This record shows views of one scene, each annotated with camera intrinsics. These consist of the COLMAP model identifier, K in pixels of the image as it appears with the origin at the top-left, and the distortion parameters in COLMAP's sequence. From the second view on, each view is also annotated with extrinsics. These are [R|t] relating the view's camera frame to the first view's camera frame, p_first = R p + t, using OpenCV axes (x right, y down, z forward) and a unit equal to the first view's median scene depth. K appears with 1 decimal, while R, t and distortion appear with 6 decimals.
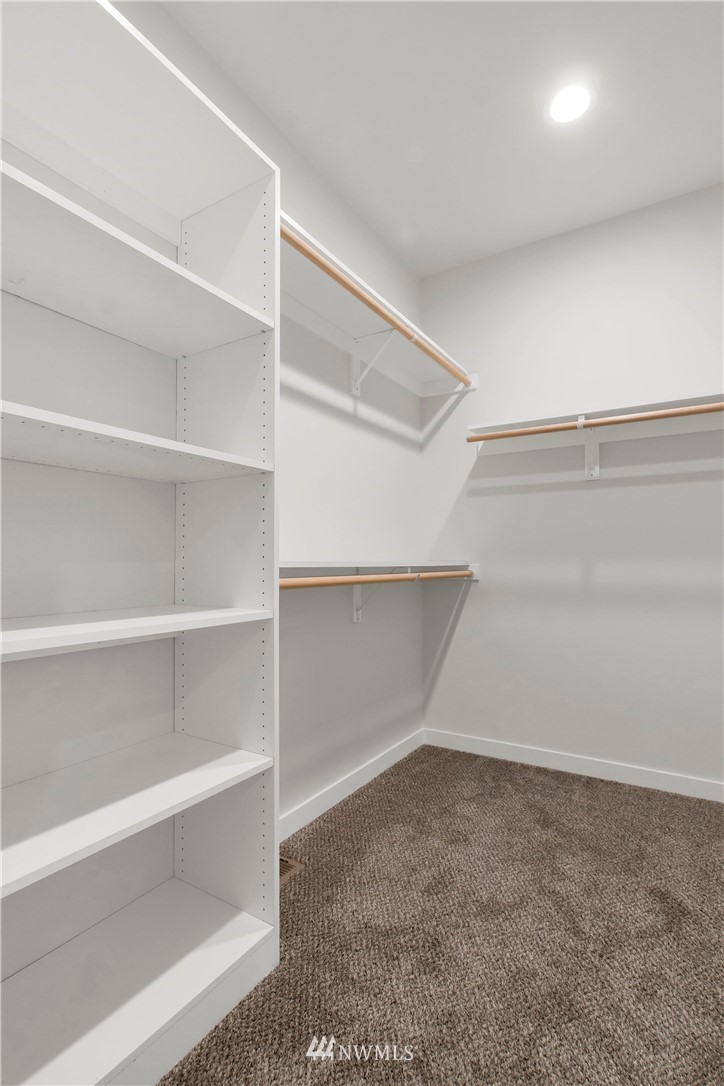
lens RADIAL K [[513.8, 0, 366.9], [0, 513.8, 548.8], [0, 0, 1]] dist [-0.009942, 0.005307]
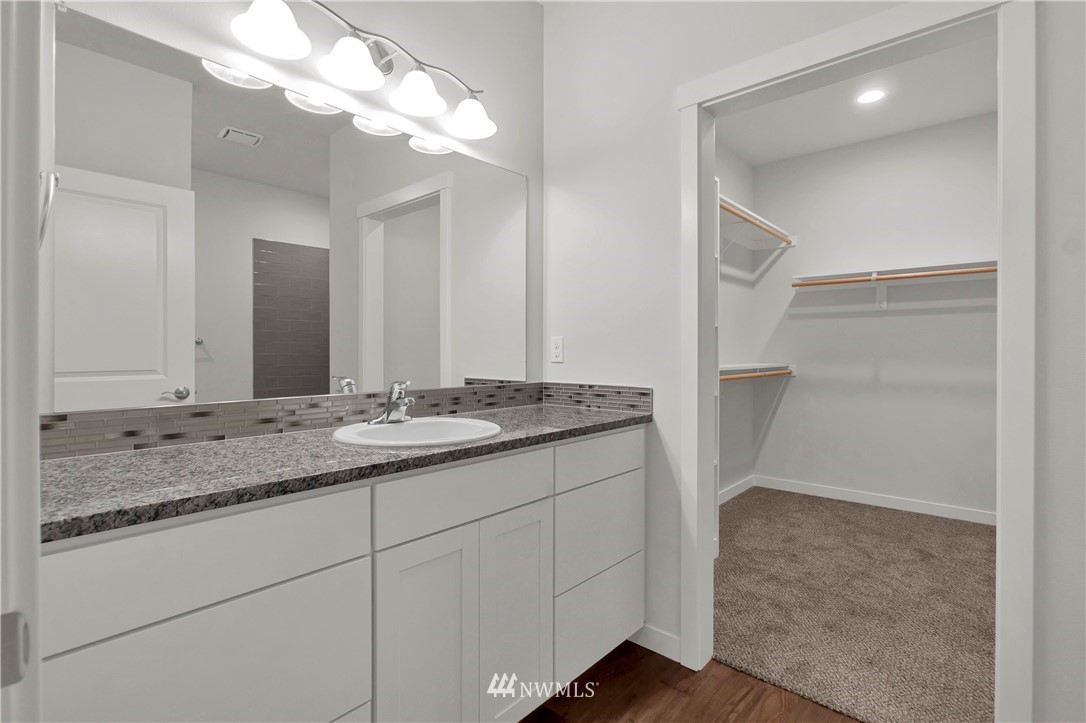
lens RADIAL K [[513.8, 0, 540.1], [0, 513.8, 356.3], [0, 0, 1]] dist [-0.009942, 0.005307]
pose [[0.985904, 0.001026, -0.167309, -0.328187], [0.003780, 0.999589, 0.028403, -0.051351], [0.167269, -0.028635, 0.985495, -0.722775]]
